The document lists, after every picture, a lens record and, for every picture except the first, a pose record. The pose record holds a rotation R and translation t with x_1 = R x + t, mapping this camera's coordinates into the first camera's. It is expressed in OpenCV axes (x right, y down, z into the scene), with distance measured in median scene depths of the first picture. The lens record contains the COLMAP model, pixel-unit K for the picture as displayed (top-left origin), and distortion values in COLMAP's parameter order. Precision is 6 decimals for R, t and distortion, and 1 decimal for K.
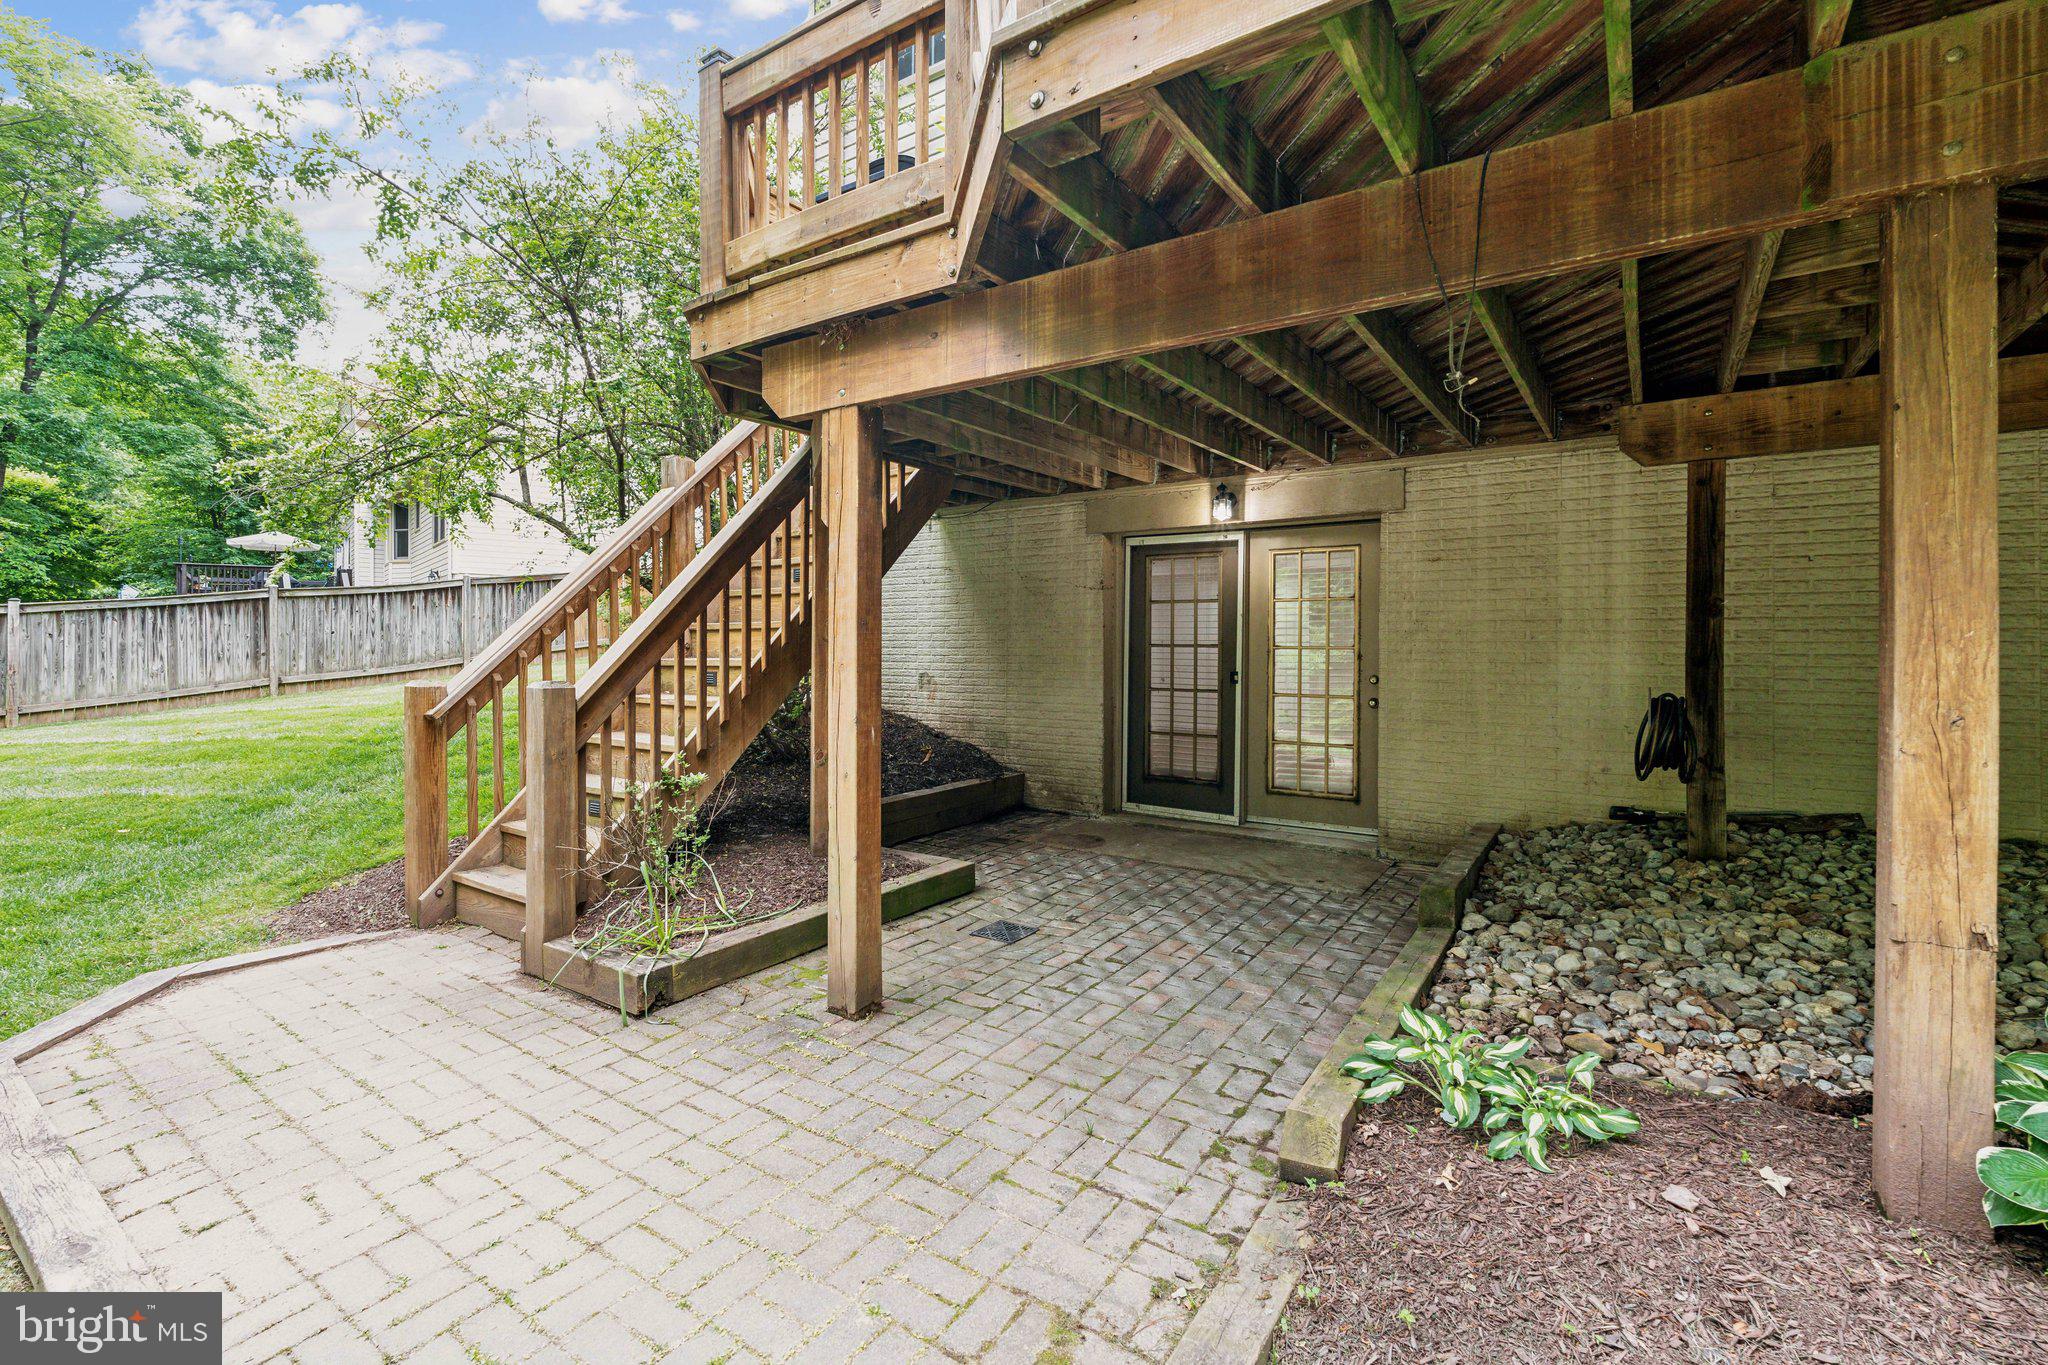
lens RADIAL K [[944.5, 0, 882.7], [0, 944.5, 639.6], [0, 0, 1]] dist [0.001078, 0.000075]
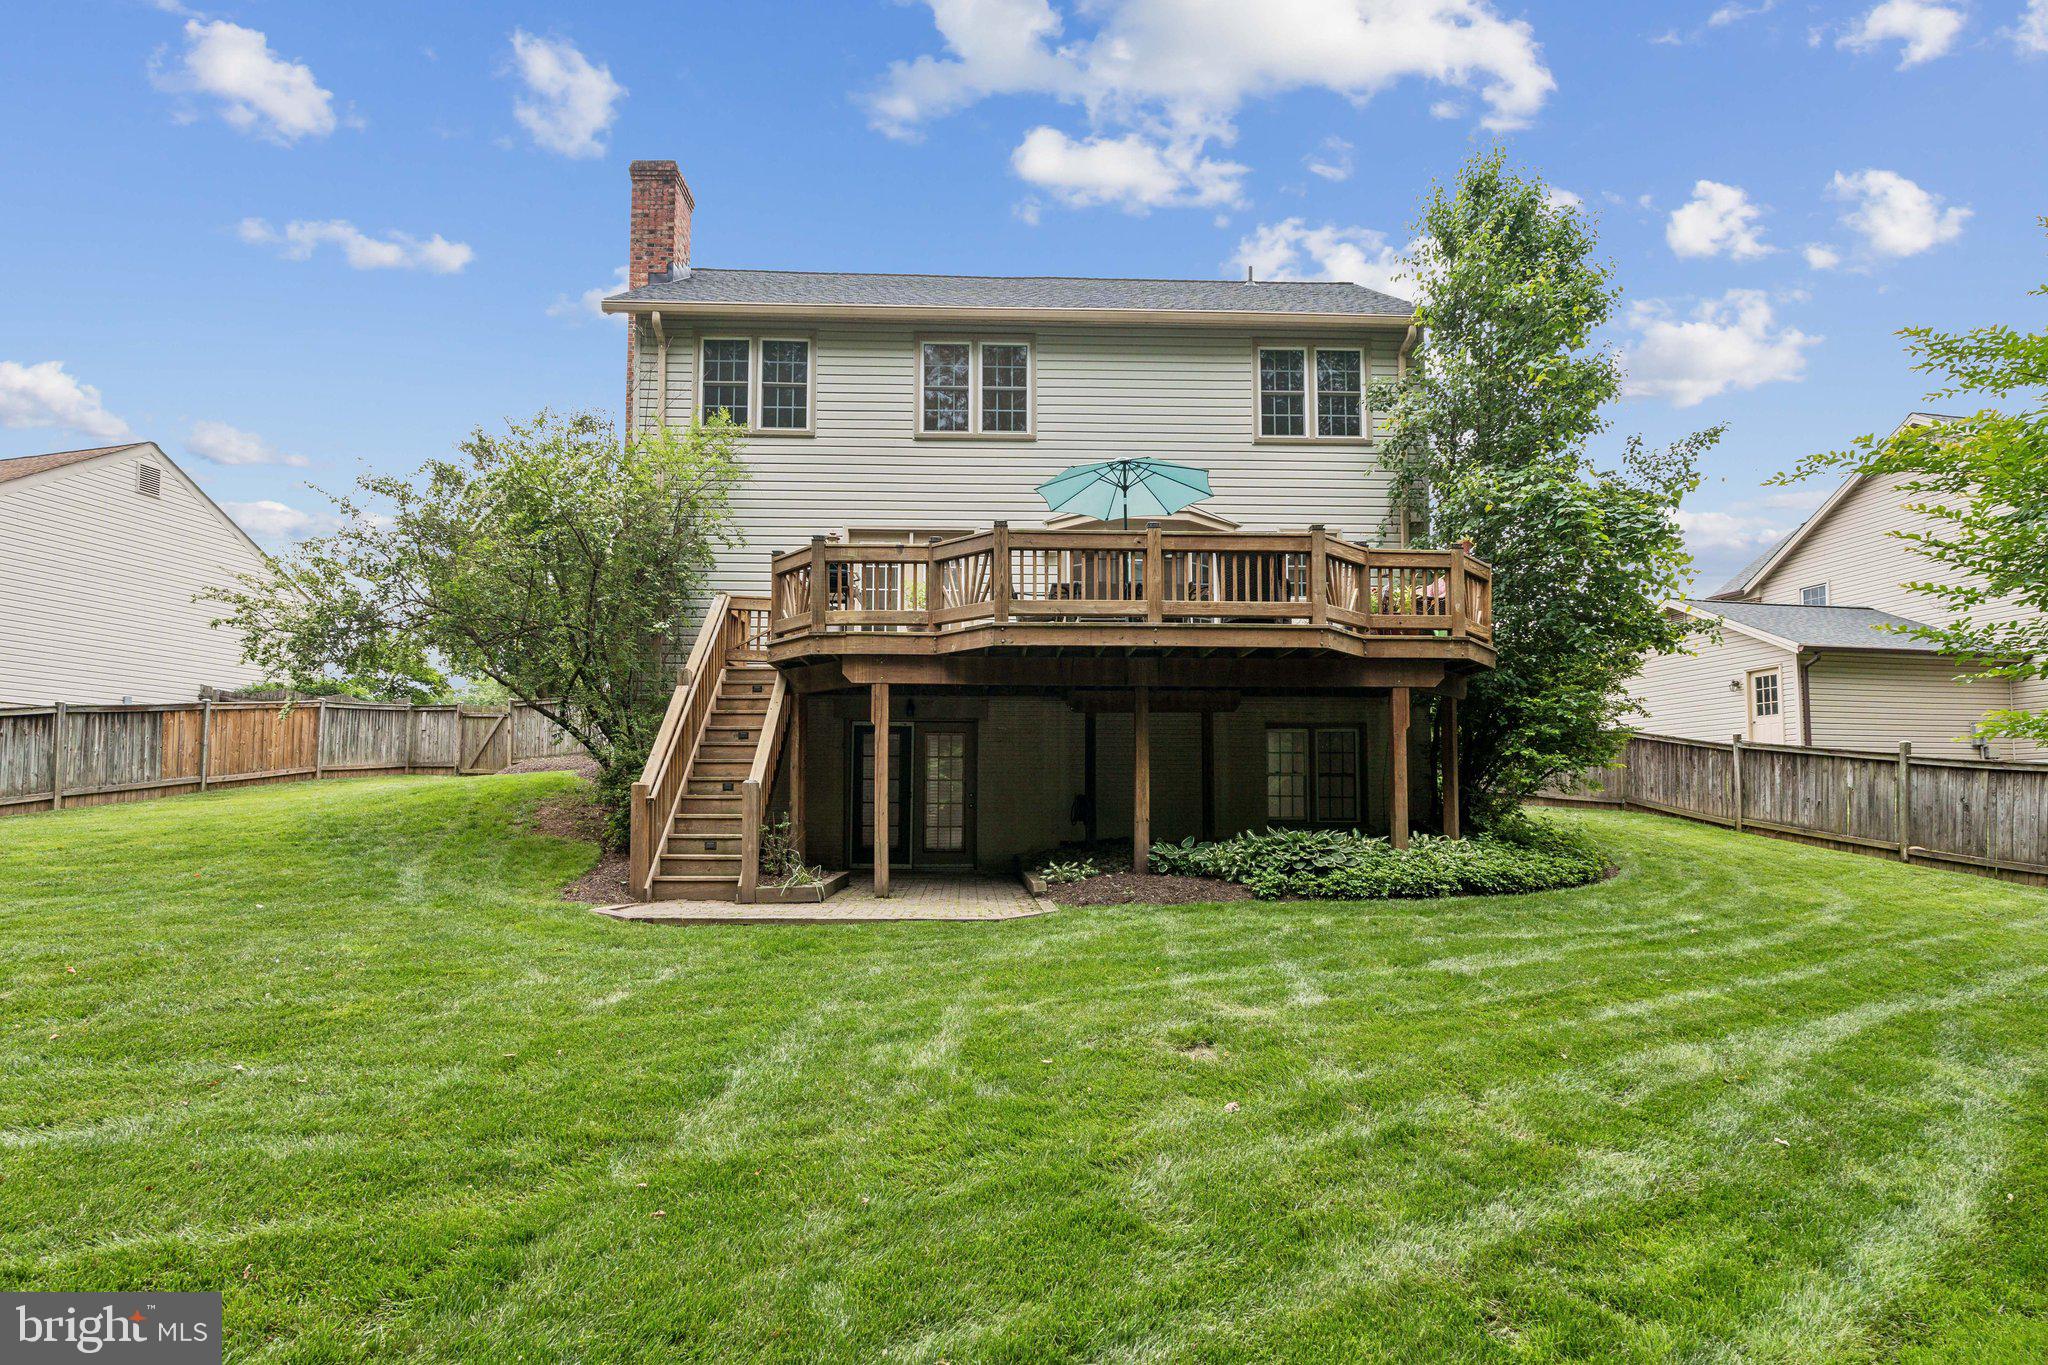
lens RADIAL K [[1015.6, 0, 1024.0], [0, 1015.6, 682.5], [0, 0, 1]] dist [-0.000919, -0.000212]
pose [[0.759302, 0.077902, 0.646059, -0.862145], [-0.004278, 0.993385, -0.114756, 0.050805], [-0.650725, 0.084371, 0.754612, -0.808595]]
